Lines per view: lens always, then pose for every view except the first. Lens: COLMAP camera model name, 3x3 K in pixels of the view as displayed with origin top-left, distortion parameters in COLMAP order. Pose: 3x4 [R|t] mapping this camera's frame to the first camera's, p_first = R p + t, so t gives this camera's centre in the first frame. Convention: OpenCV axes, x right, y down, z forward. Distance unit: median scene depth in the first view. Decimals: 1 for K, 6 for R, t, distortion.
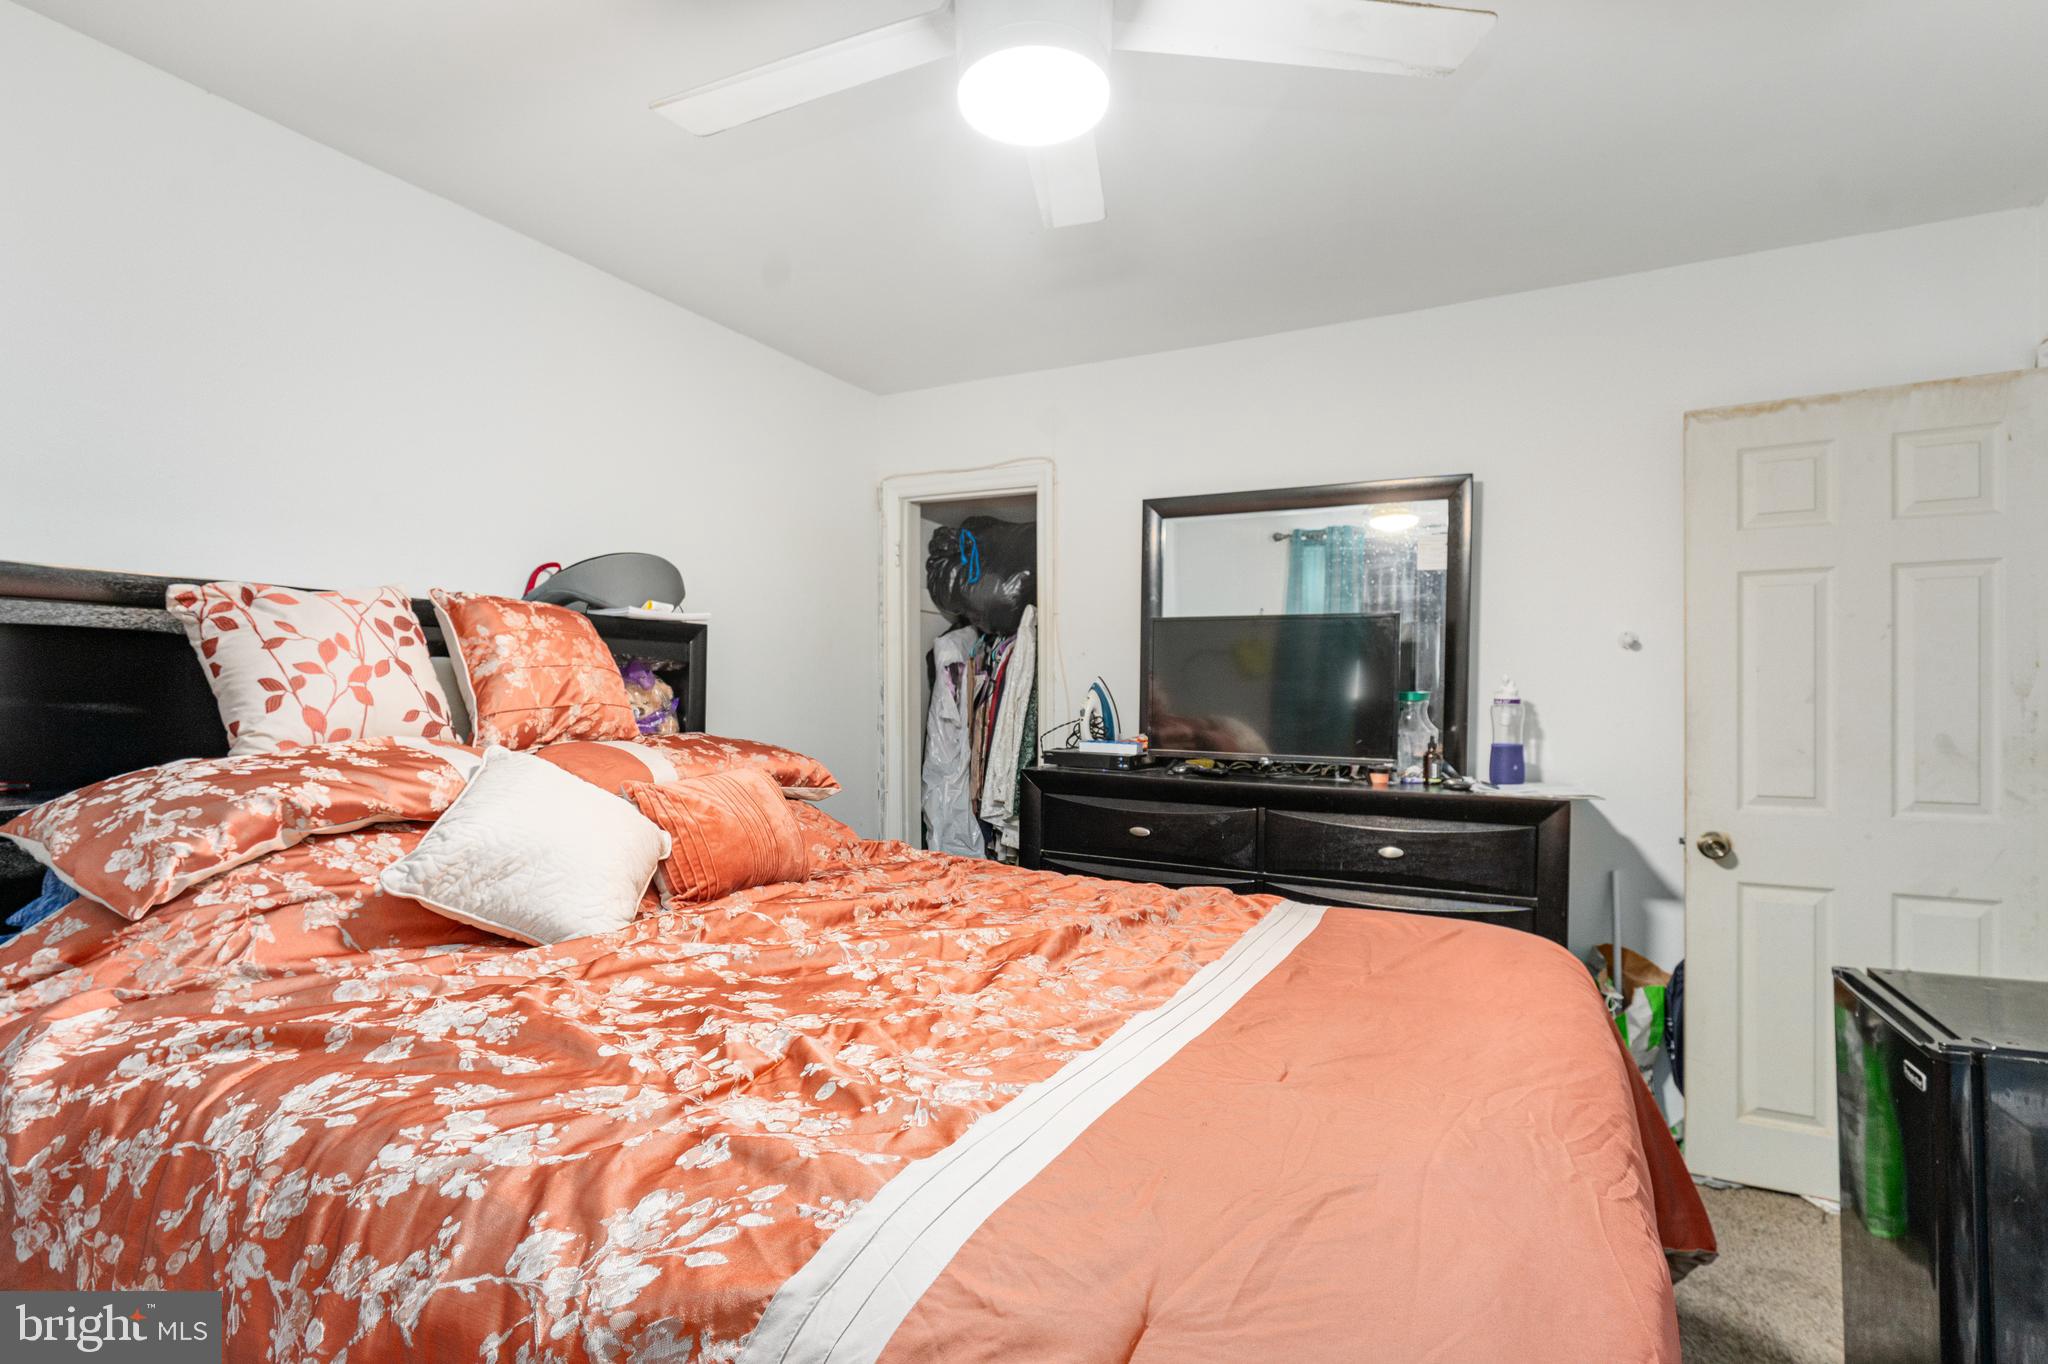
lens RADIAL K [[990.3, 0, 1020.7], [0, 990.3, 702.9], [0, 0, 1]] dist [-0.012559, 0.000142]
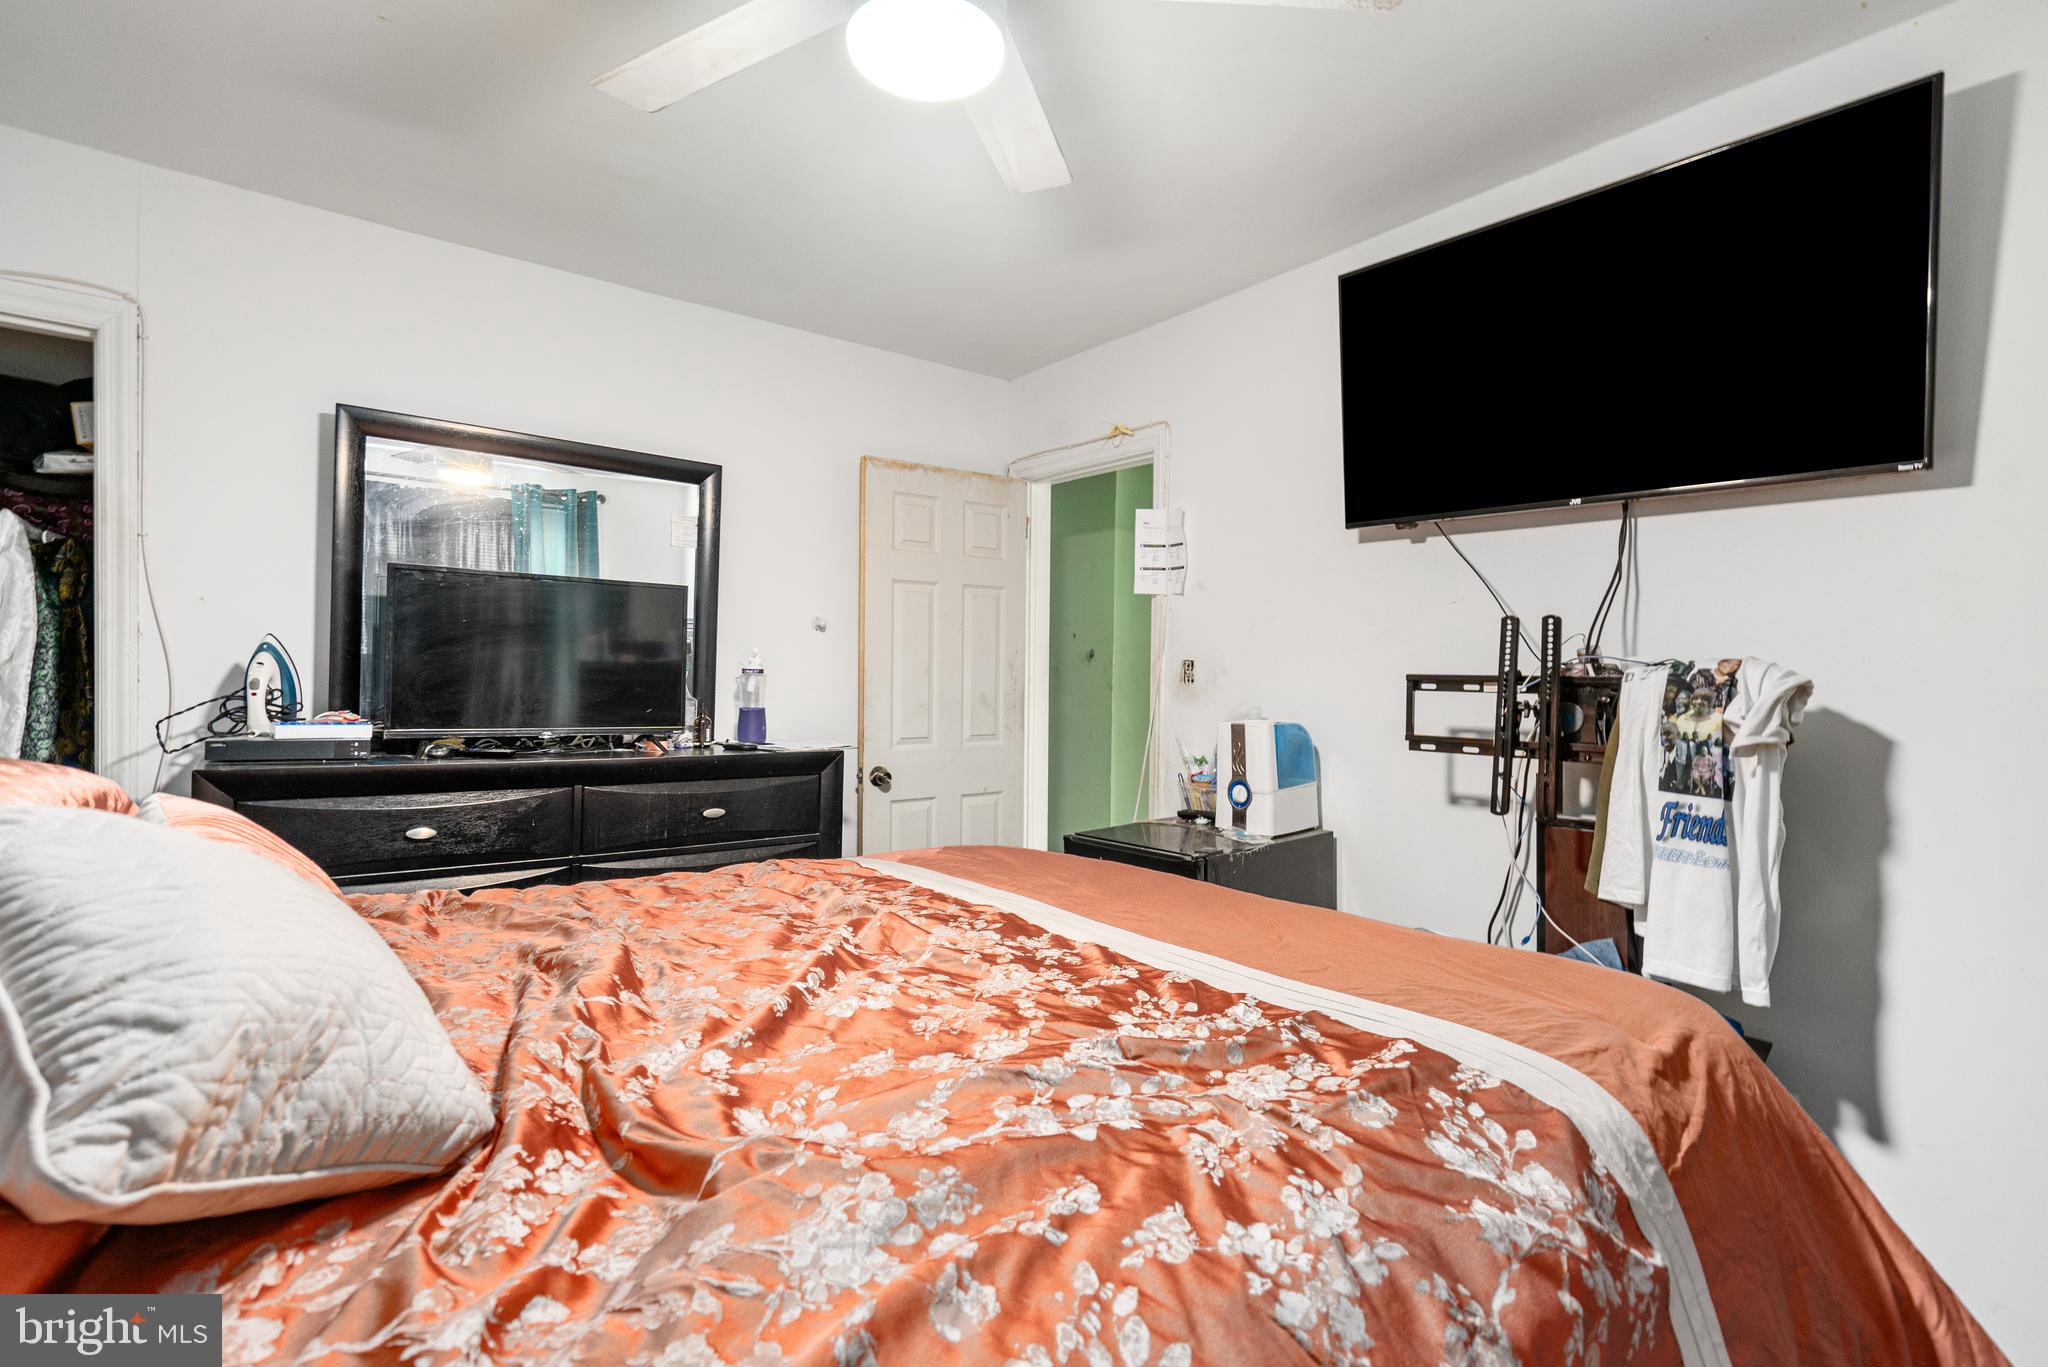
lens RADIAL K [[941.7, 0, 1036.7], [0, 941.7, 670.2], [0, 0, 1]] dist [-0.001583, 0.000844]
pose [[0.403487, 0.003134, 0.914980, -0.412724], [-0.007876, 0.999969, 0.000048, -0.005455], [-0.914951, -0.007226, 0.403500, 0.271469]]
